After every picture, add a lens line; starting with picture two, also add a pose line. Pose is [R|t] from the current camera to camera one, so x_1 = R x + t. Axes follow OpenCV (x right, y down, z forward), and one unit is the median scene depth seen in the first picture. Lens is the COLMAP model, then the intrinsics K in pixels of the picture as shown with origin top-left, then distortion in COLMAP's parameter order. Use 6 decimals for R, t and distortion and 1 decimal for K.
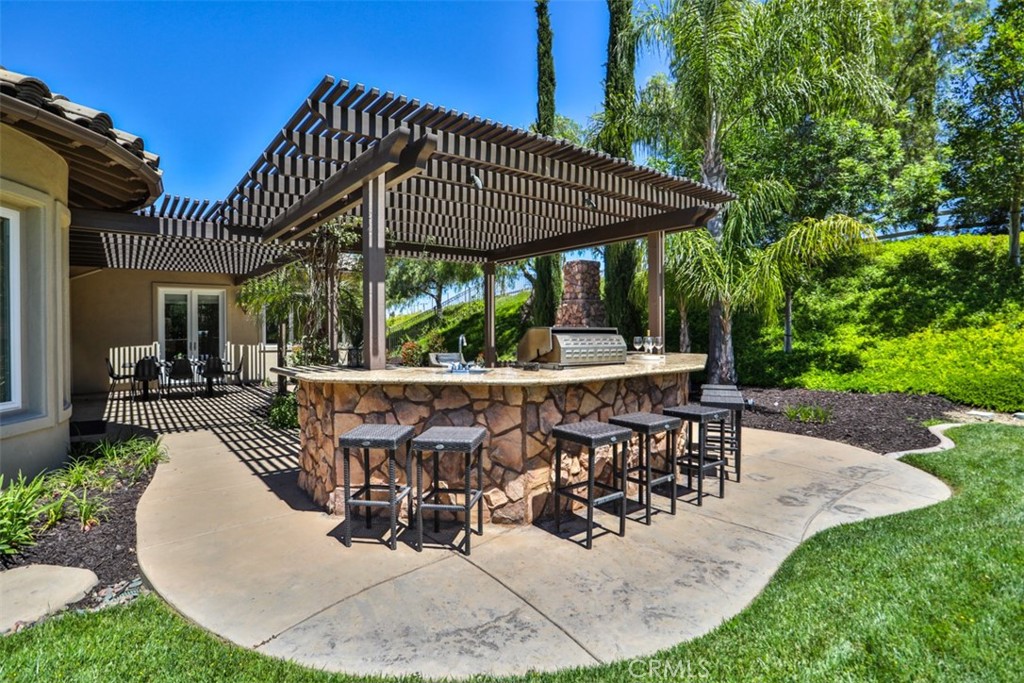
lens RADIAL K [[551.7, 0, 512.0], [0, 551.7, 341.5], [0, 0, 1]] dist [-0.003137, -0.000272]
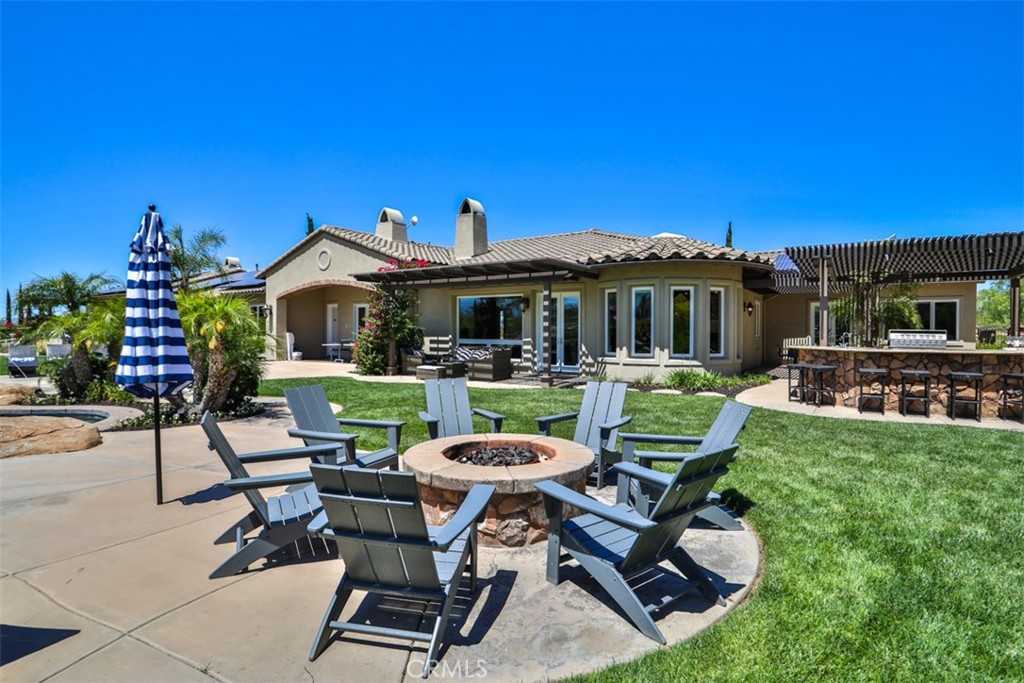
lens RADIAL K [[551.7, 0, 512.0], [0, 551.7, 341.5], [0, 0, 1]] dist [-0.003137, -0.000272]
pose [[0.365753, 0.032937, -0.930129, 1.561893], [-0.027782, 0.999315, 0.024462, 0.009715], [0.930297, 0.016894, 0.366417, -1.214409]]
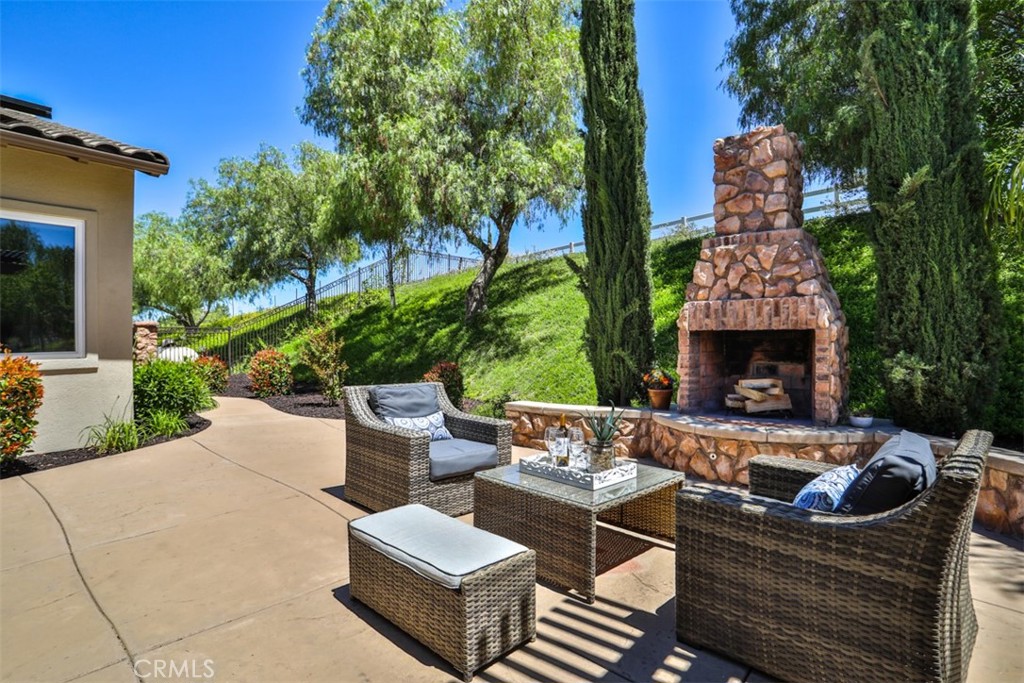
lens RADIAL K [[551.7, 0, 512.0], [0, 551.7, 341.5], [0, 0, 1]] dist [-0.003137, -0.000272]
pose [[0.967961, -0.005452, 0.251043, -0.069031], [0.008380, 0.999909, -0.010595, 0.000813], [-0.250963, 0.012360, 0.967918, 0.311184]]
